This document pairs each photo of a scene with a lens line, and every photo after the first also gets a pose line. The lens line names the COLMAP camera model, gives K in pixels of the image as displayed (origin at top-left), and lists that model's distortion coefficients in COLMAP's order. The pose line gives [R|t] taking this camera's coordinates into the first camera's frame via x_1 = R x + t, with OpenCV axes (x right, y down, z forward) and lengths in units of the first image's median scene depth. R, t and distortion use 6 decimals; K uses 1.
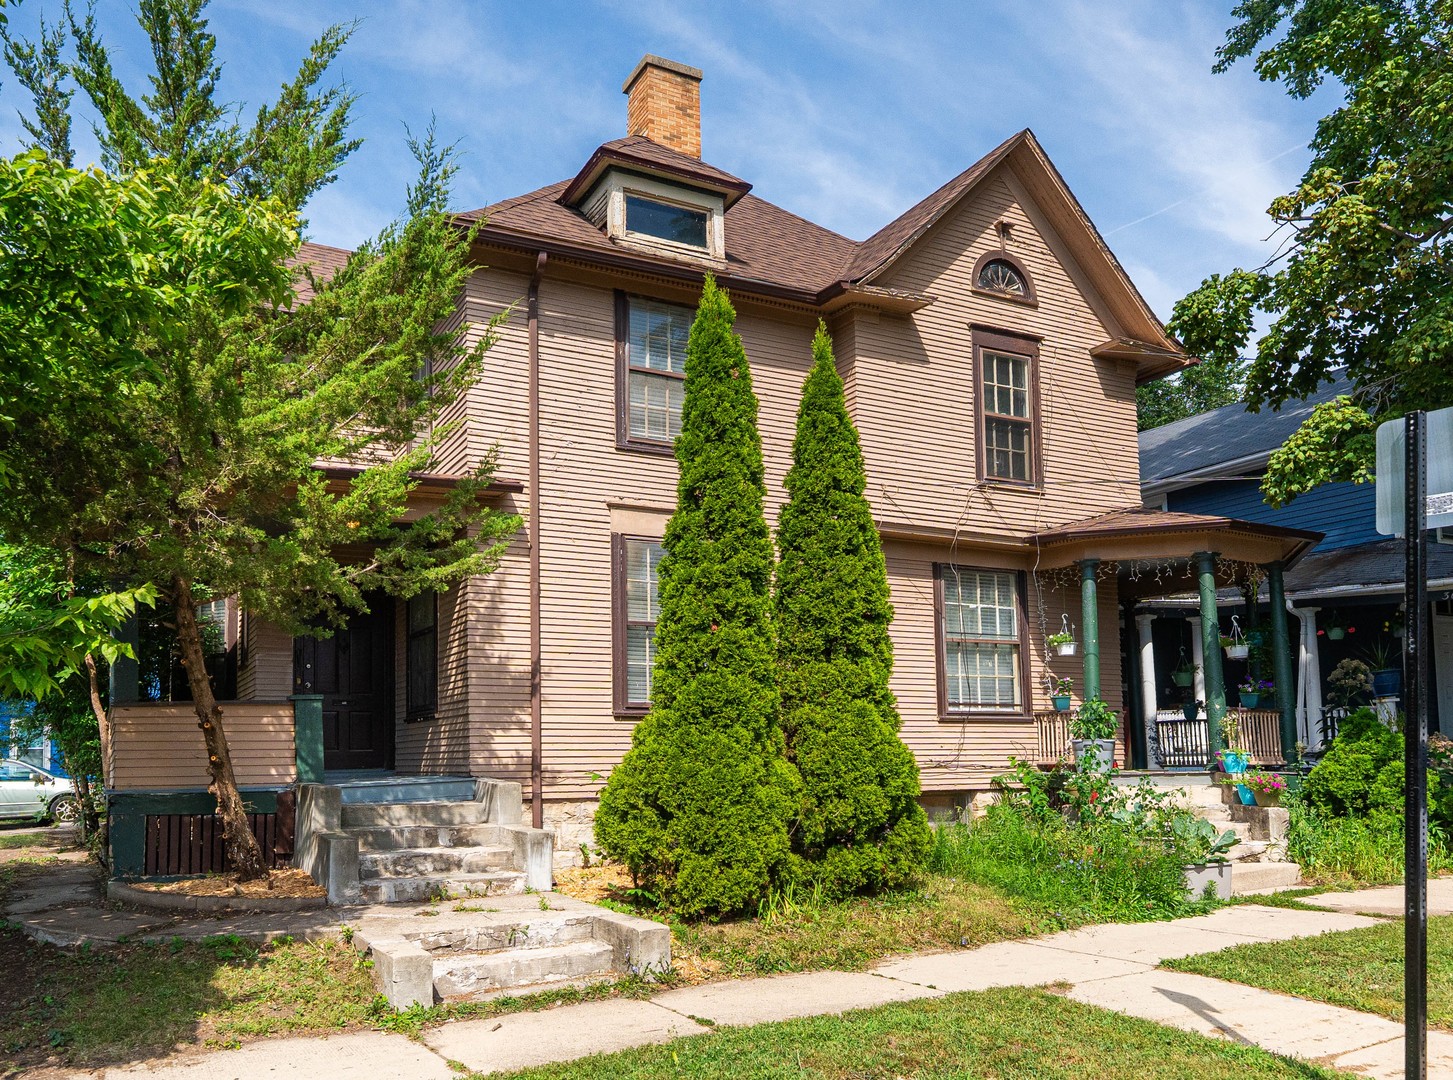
lens RADIAL K [[586.1, 0, 727.1], [0, 586.1, 539.4], [0, 0, 1]] dist [-0.002747, -0.000166]
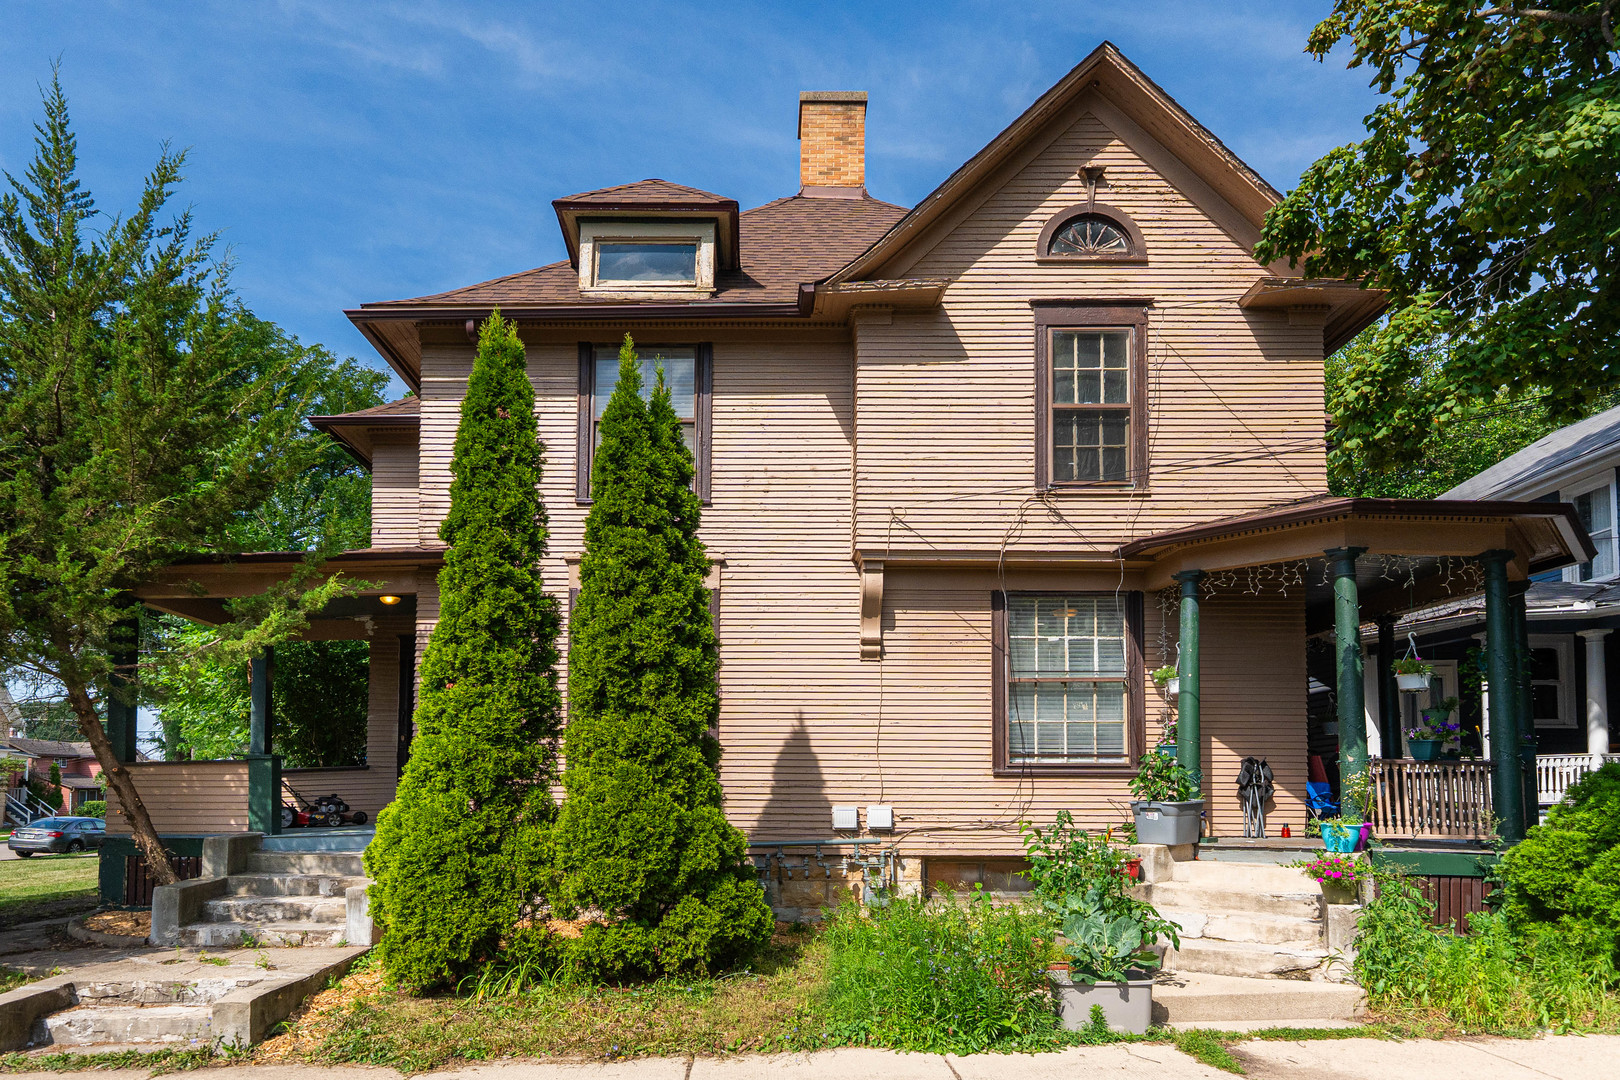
lens RADIAL K [[589.7, 0, 811.2], [0, 589.7, 602.2], [0, 0, 1]] dist [-0.001147, -0.000189]
pose [[0.960985, -0.074510, -0.266376, 0.336546], [0.081775, 0.996518, 0.016271, 0.020967], [0.264236, -0.037419, 0.963732, 0.103093]]
